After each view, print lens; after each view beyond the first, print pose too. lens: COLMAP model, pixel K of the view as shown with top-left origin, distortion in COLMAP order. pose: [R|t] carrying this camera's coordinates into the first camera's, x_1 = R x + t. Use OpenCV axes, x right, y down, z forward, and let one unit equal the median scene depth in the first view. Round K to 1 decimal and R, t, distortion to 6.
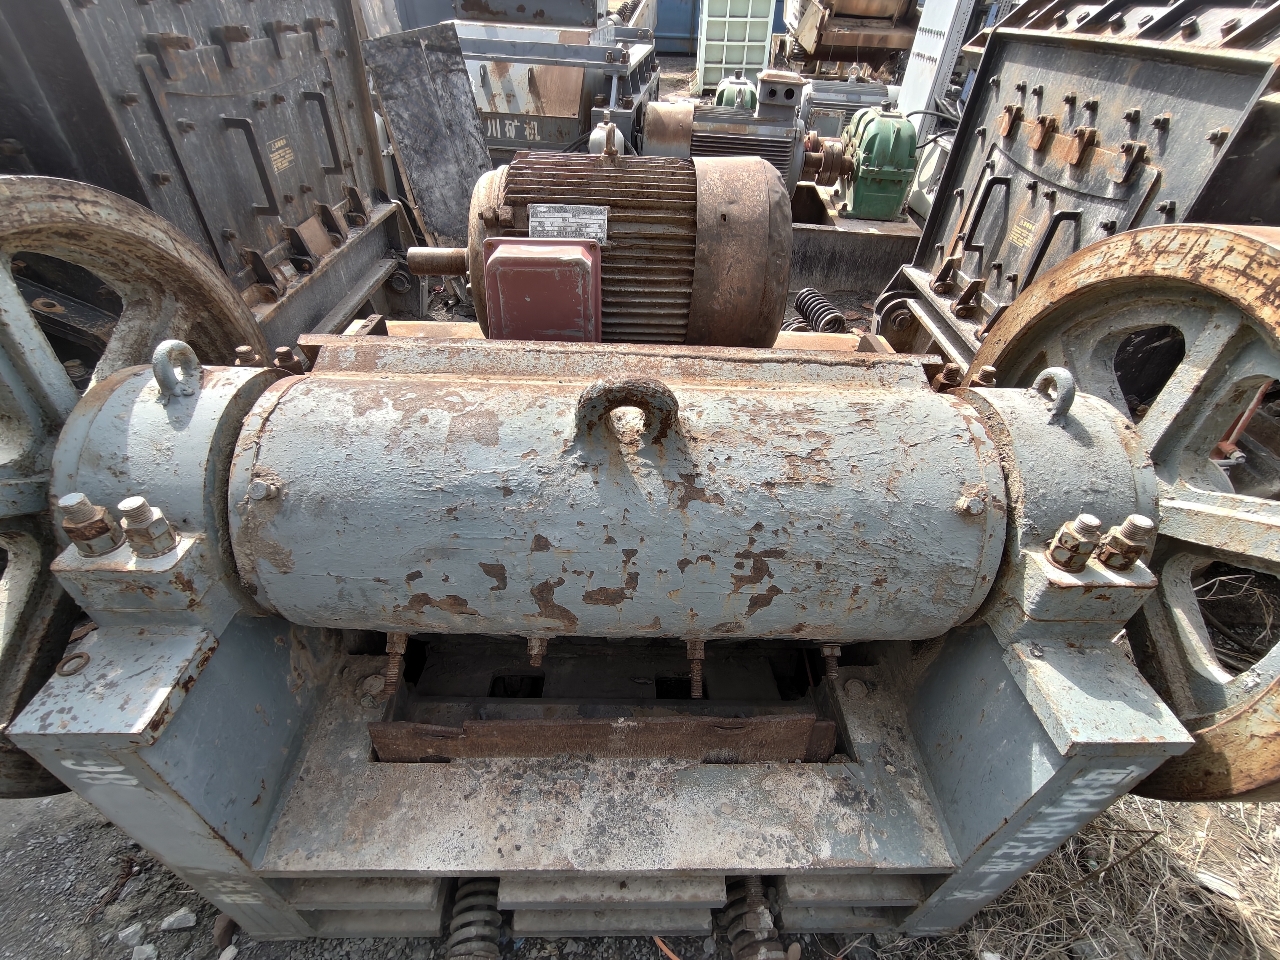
lens RADIAL K [[588.2, 0, 636.5], [0, 588.2, 483.3], [0, 0, 1]] dist [-0.004904, -0.000036]
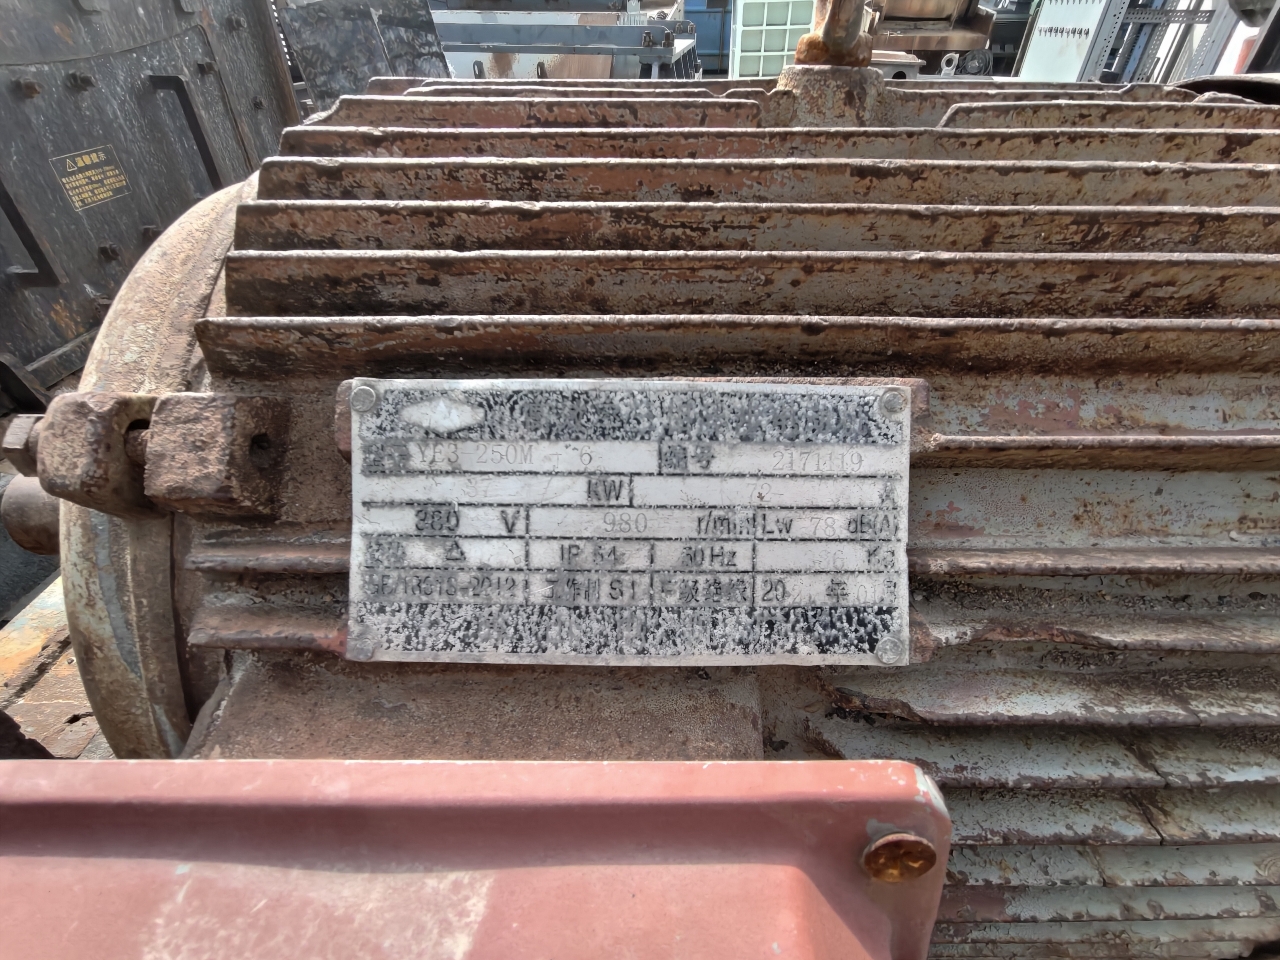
lens RADIAL K [[612.5, 0, 642.6], [0, 612.5, 478.0], [0, 0, 1]] dist [-0.017454, 0.009324]
pose [[0.999264, -0.016522, -0.034614, -0.043606], [0.014604, 0.998382, -0.054964, -0.177625], [0.035466, 0.054418, 0.997888, 0.344437]]
